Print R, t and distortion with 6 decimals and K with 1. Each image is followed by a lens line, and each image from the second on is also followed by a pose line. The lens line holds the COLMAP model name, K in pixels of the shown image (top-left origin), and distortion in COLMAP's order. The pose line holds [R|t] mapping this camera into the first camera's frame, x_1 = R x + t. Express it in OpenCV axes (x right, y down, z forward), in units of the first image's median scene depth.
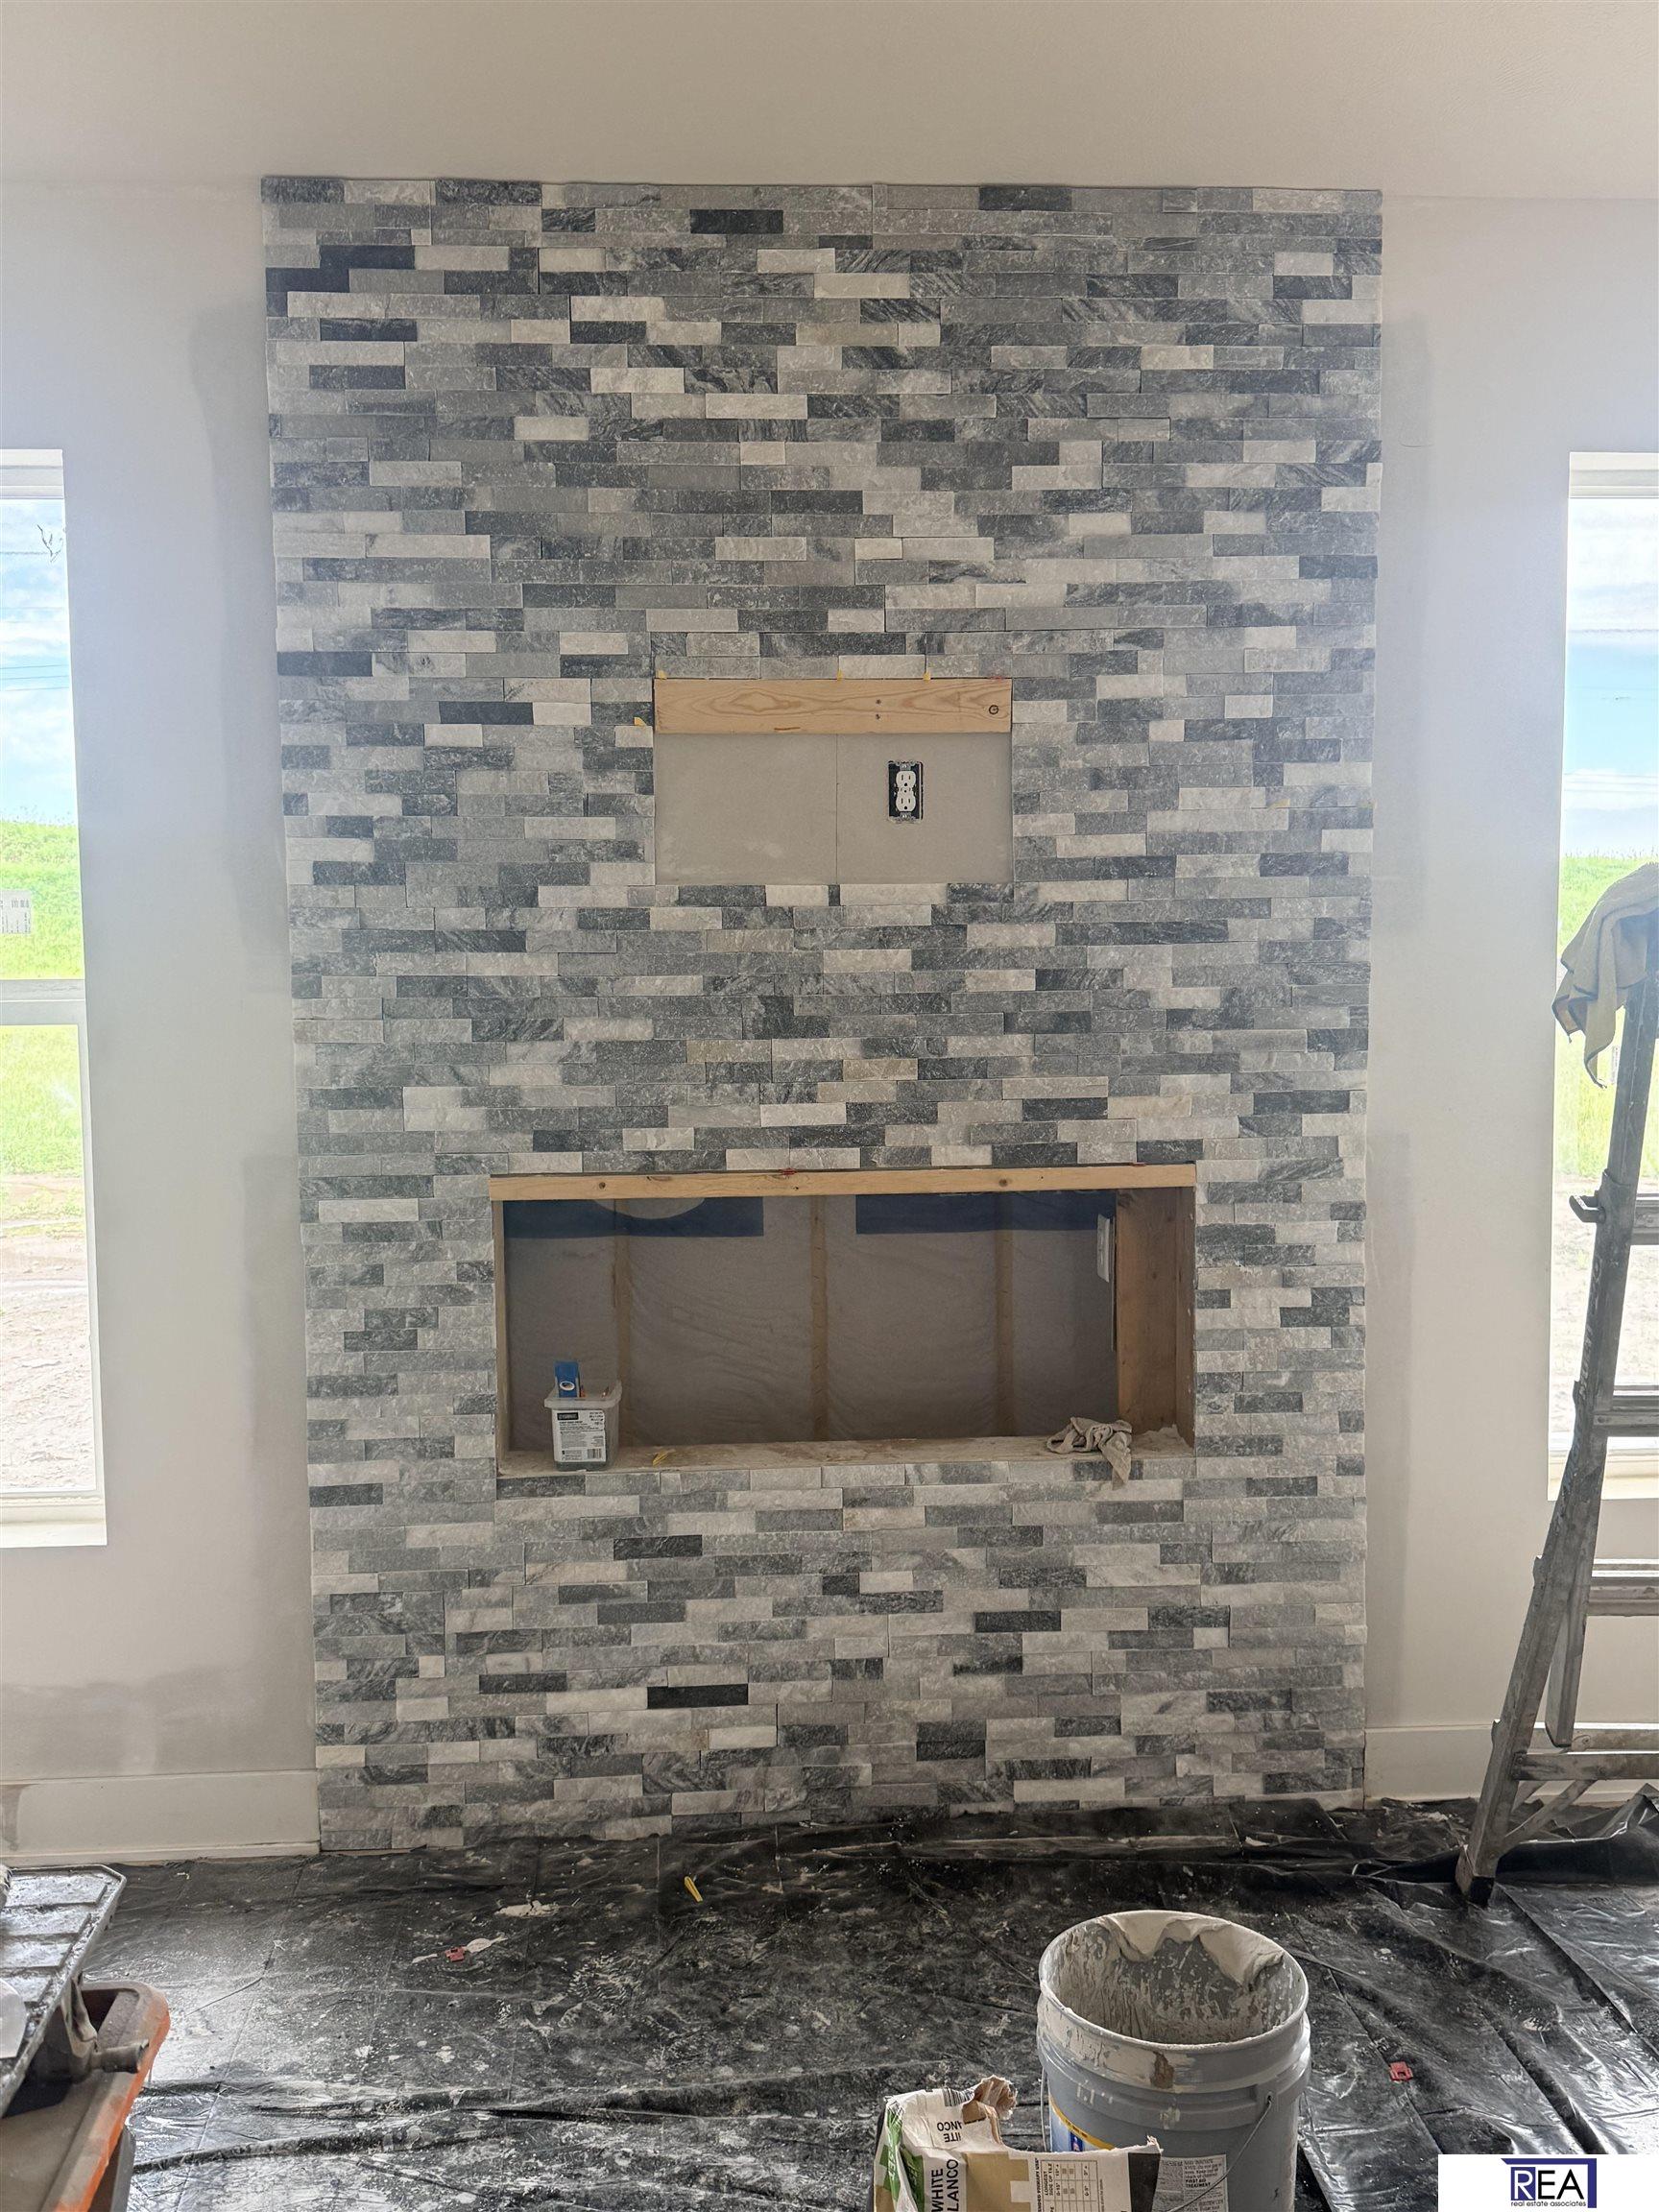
lens RADIAL K [[1924.5, 0, 829.5], [0, 1924.5, 1106.0], [0, 0, 1]] dist [0.202759, -0.464944]
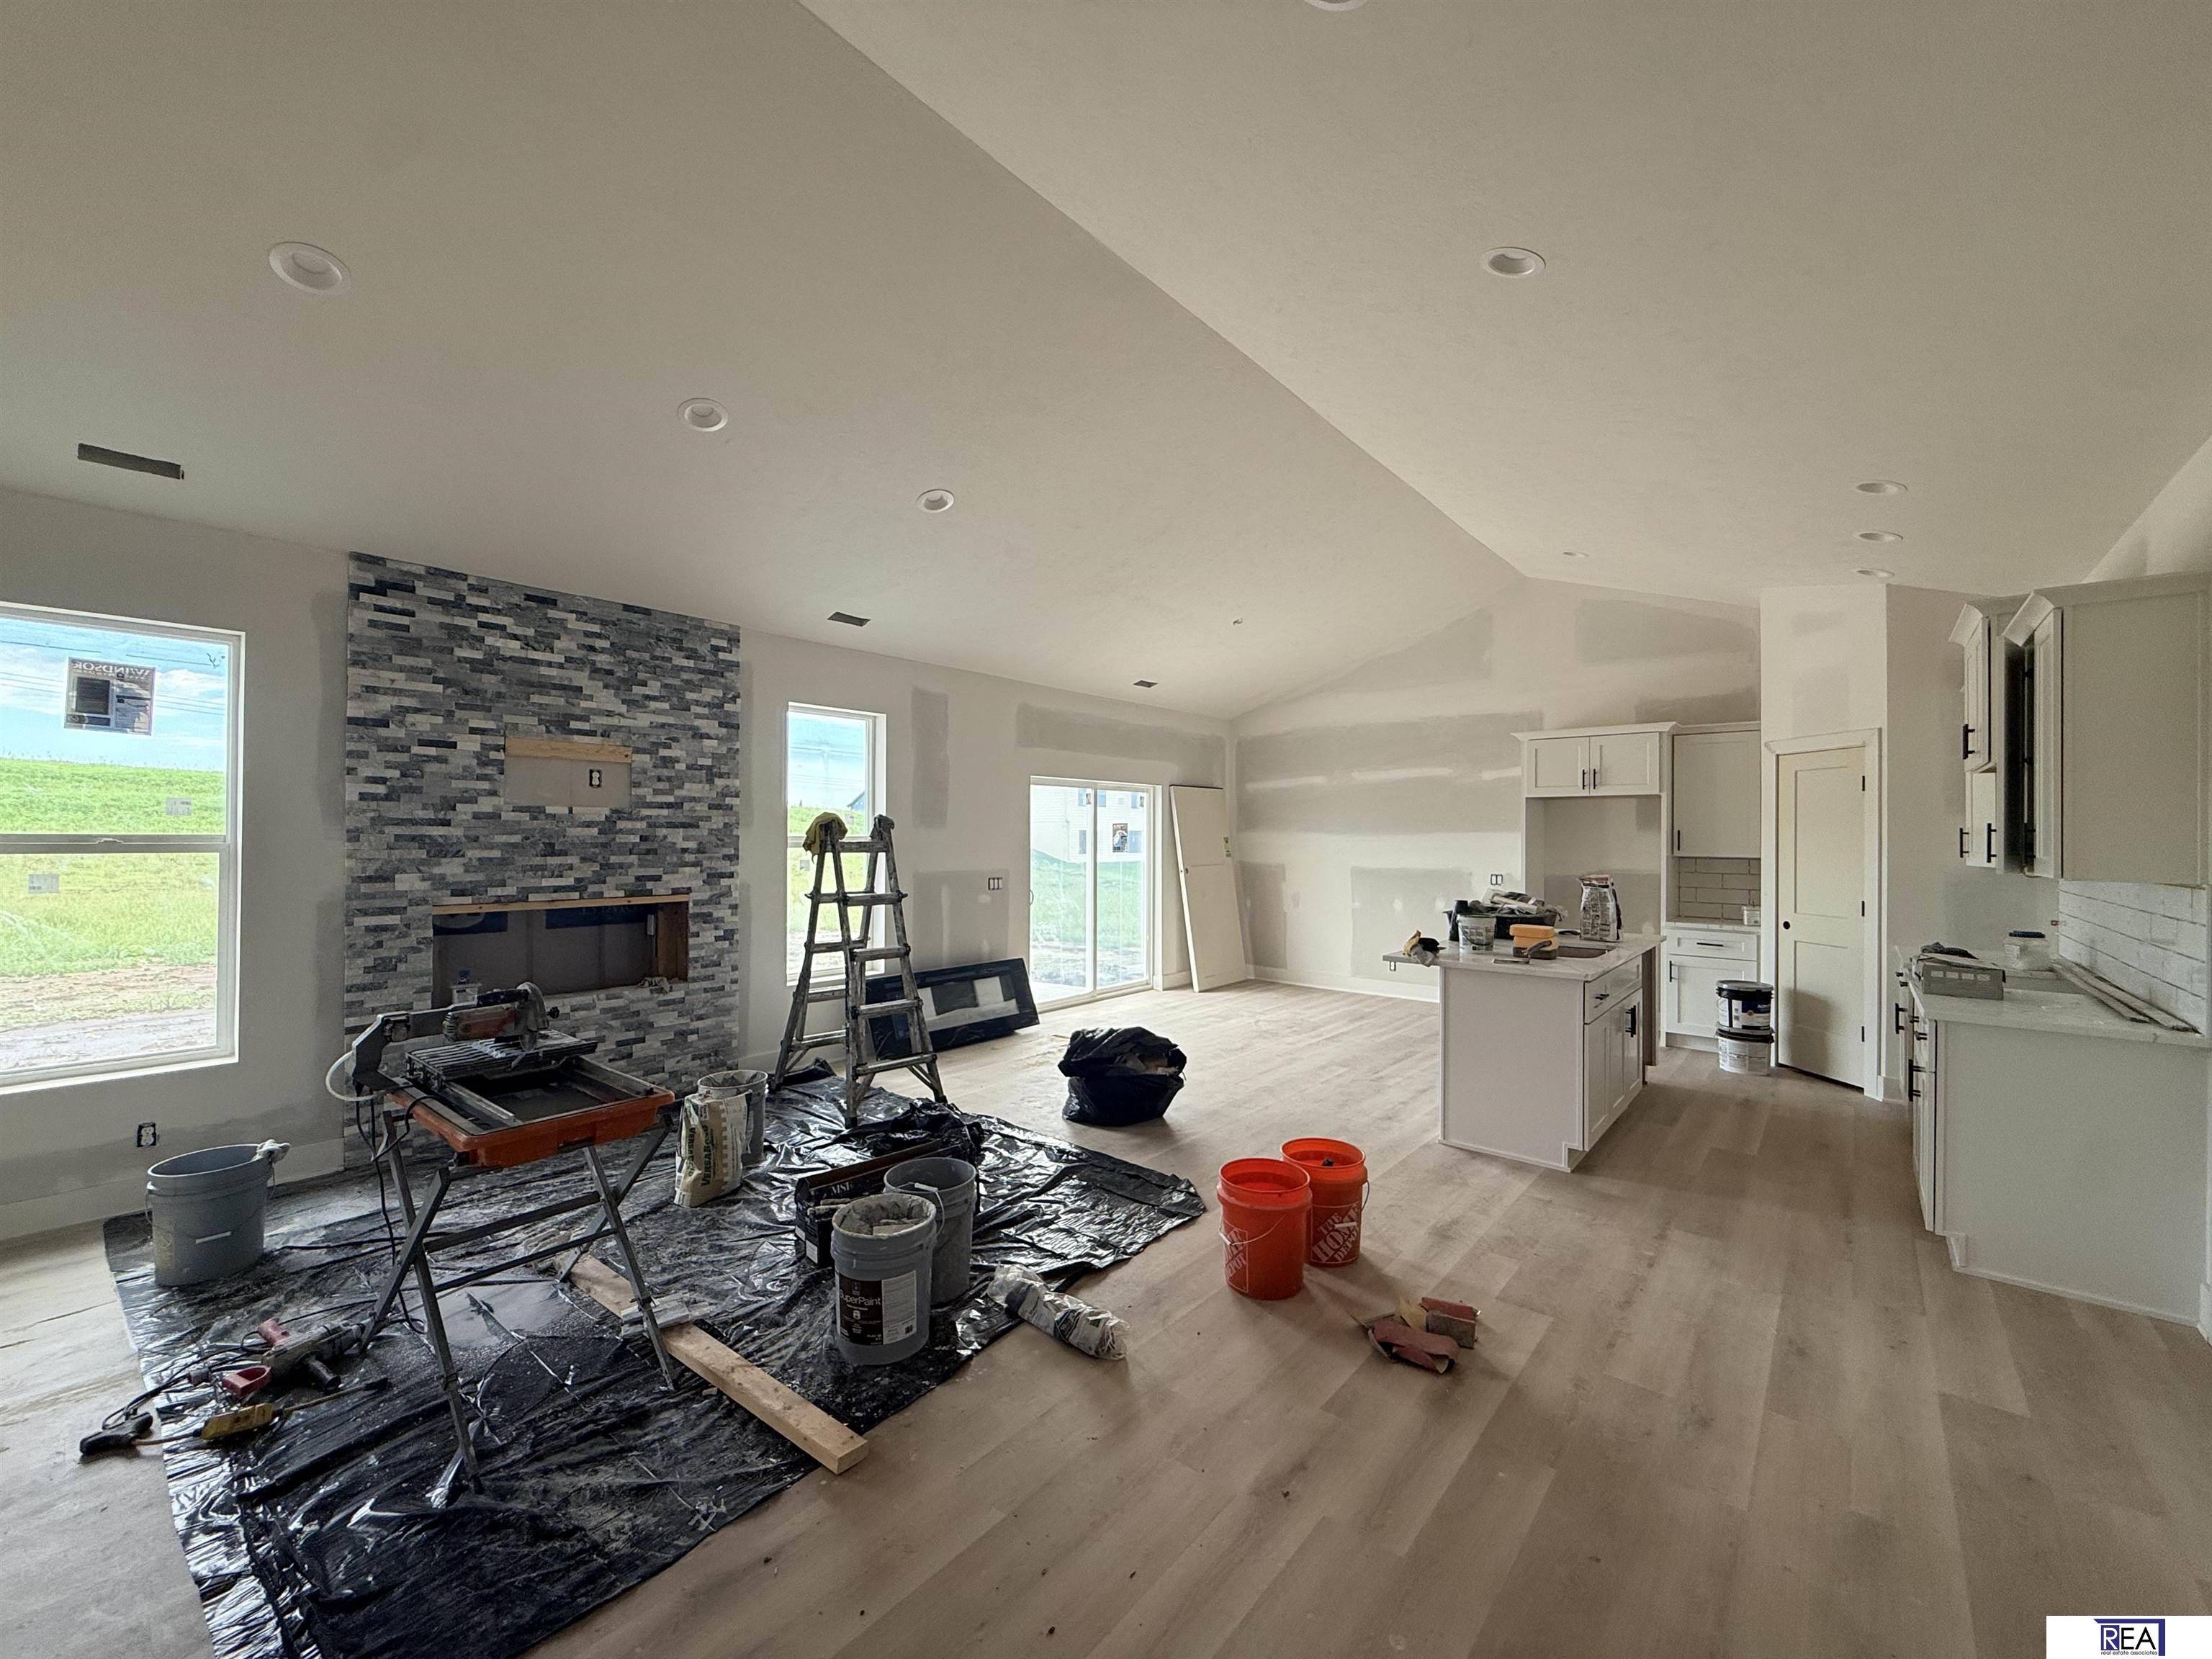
lens RADIAL K [[880.9, 0, 1103.9], [0, 880.9, 833.3], [0, 0, 1]] dist [-0.000860, 0.000396]
pose [[0.693330, 0.017283, 0.720413, -0.422499], [0.050047, 0.996144, -0.072064, 0.071866], [-0.718880, 0.086019, 0.689791, -0.585828]]
